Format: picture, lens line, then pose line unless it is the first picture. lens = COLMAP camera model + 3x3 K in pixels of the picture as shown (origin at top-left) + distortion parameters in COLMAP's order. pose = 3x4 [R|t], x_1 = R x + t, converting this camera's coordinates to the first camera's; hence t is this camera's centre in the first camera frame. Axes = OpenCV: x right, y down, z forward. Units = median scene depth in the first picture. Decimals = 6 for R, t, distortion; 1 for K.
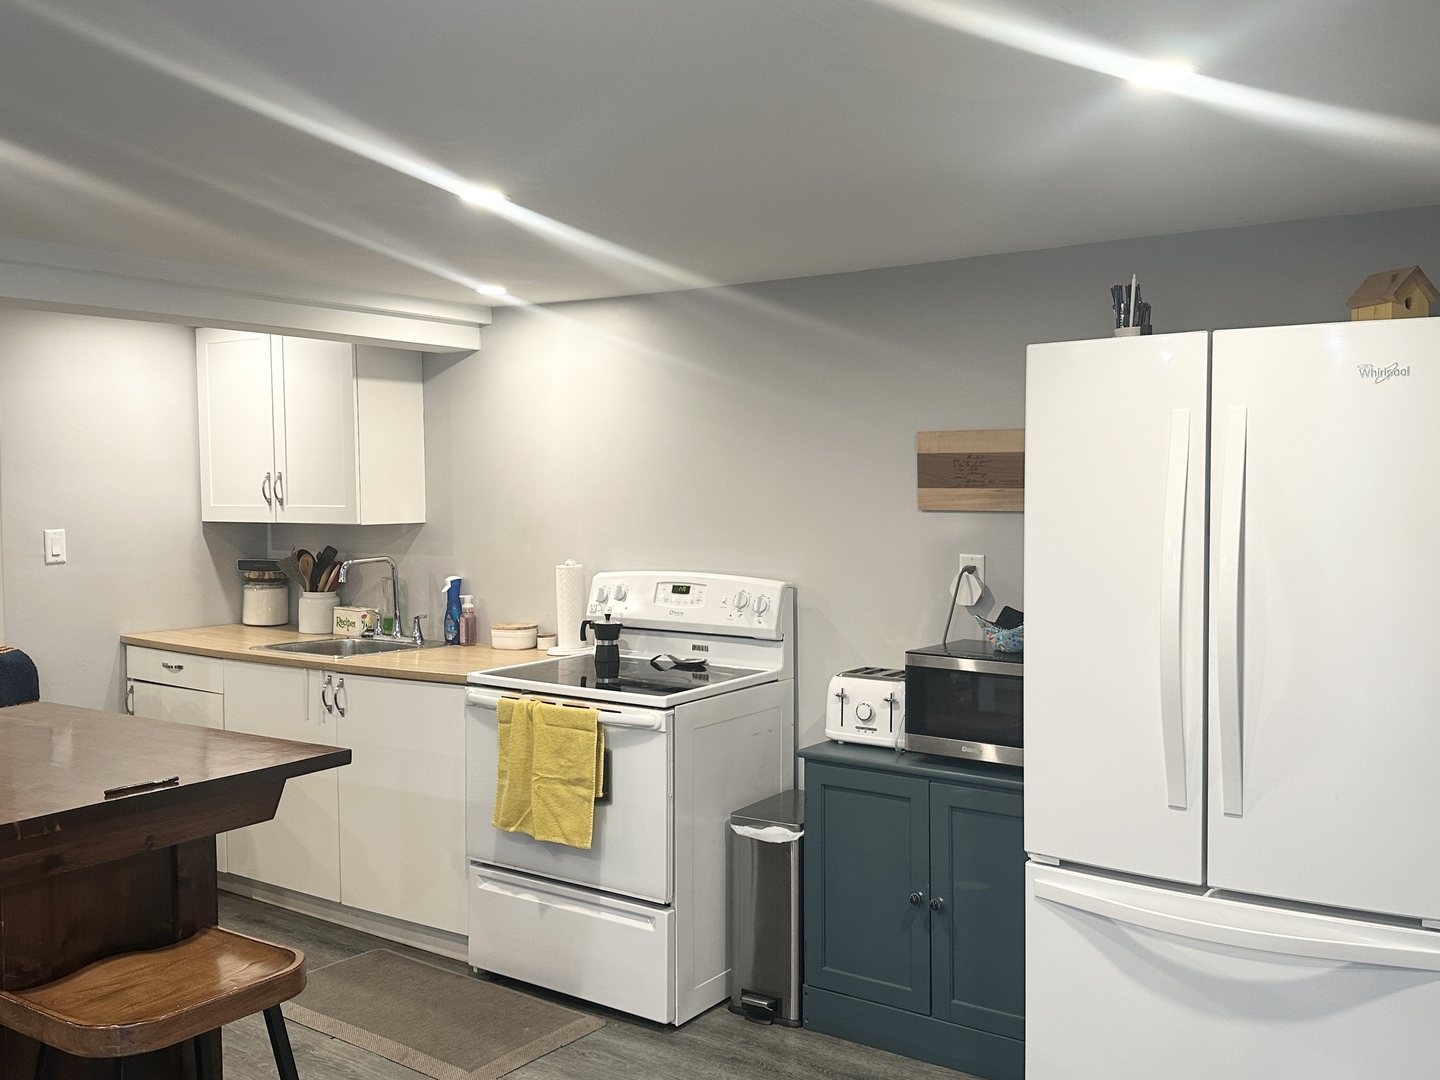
lens RADIAL K [[1386.4, 0, 716.3], [0, 1386.4, 535.1], [0, 0, 1]] dist [0.113006, 0.000000]
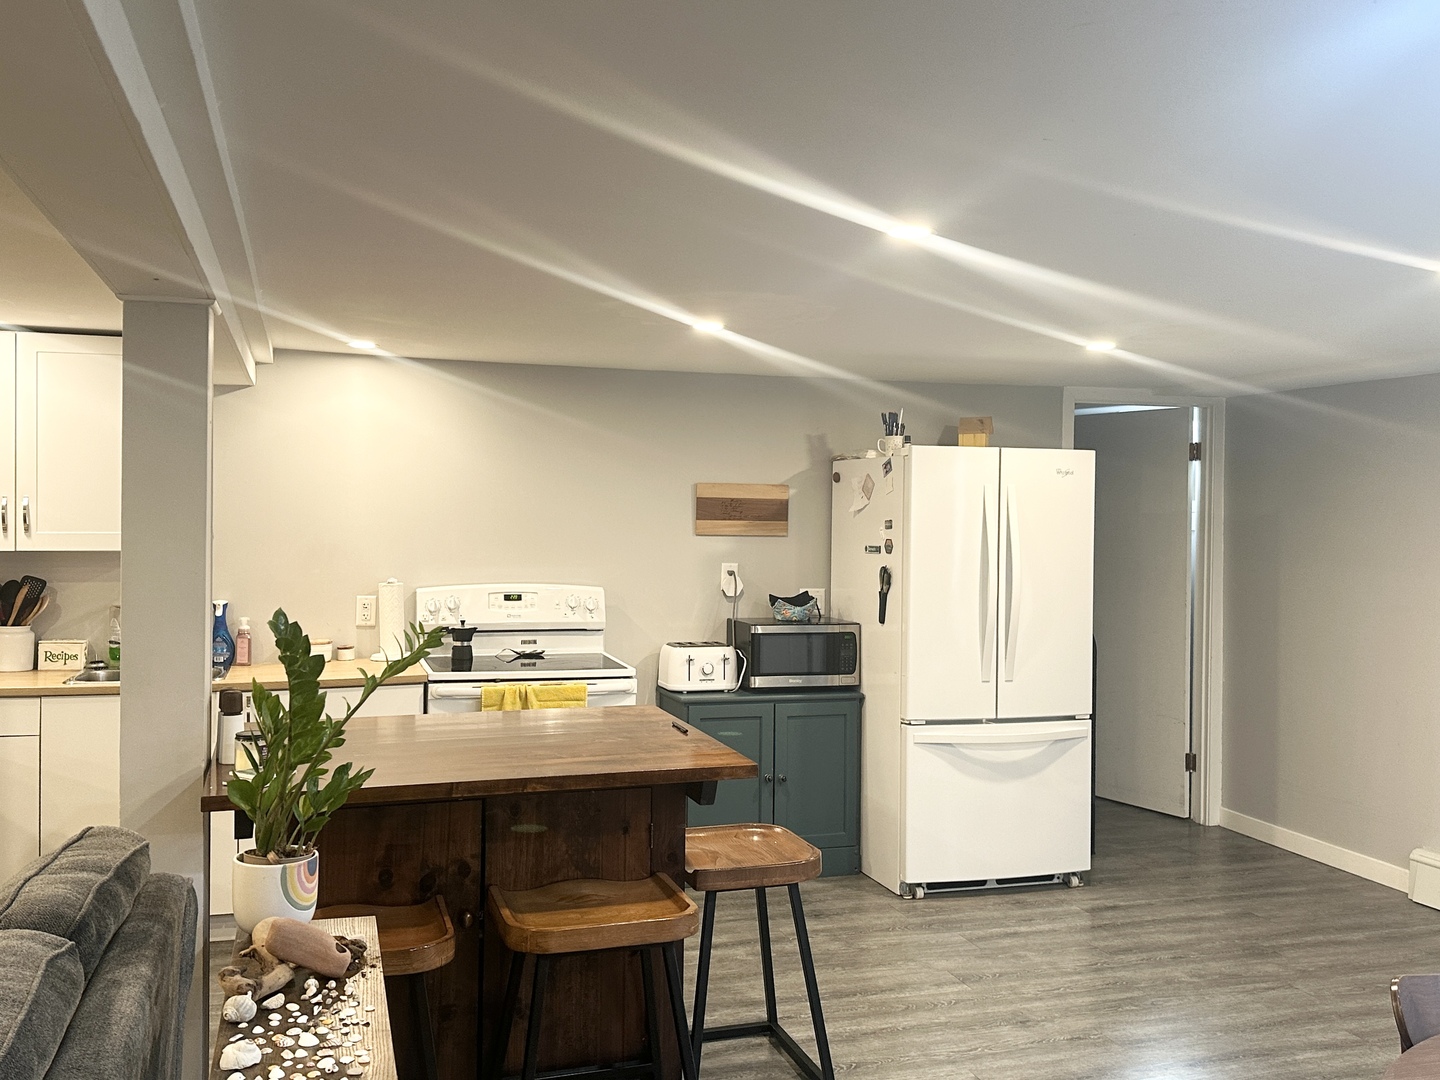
lens RADIAL K [[1386.4, 0, 717.8], [0, 1386.4, 540.6], [0, 0, 1]] dist [0.113006, 0.000000]
pose [[0.564043, -0.004976, 0.825731, -1.026503], [0.017970, 0.999819, -0.006250, -0.001768], [-0.825550, 0.018364, 0.564030, 0.129209]]
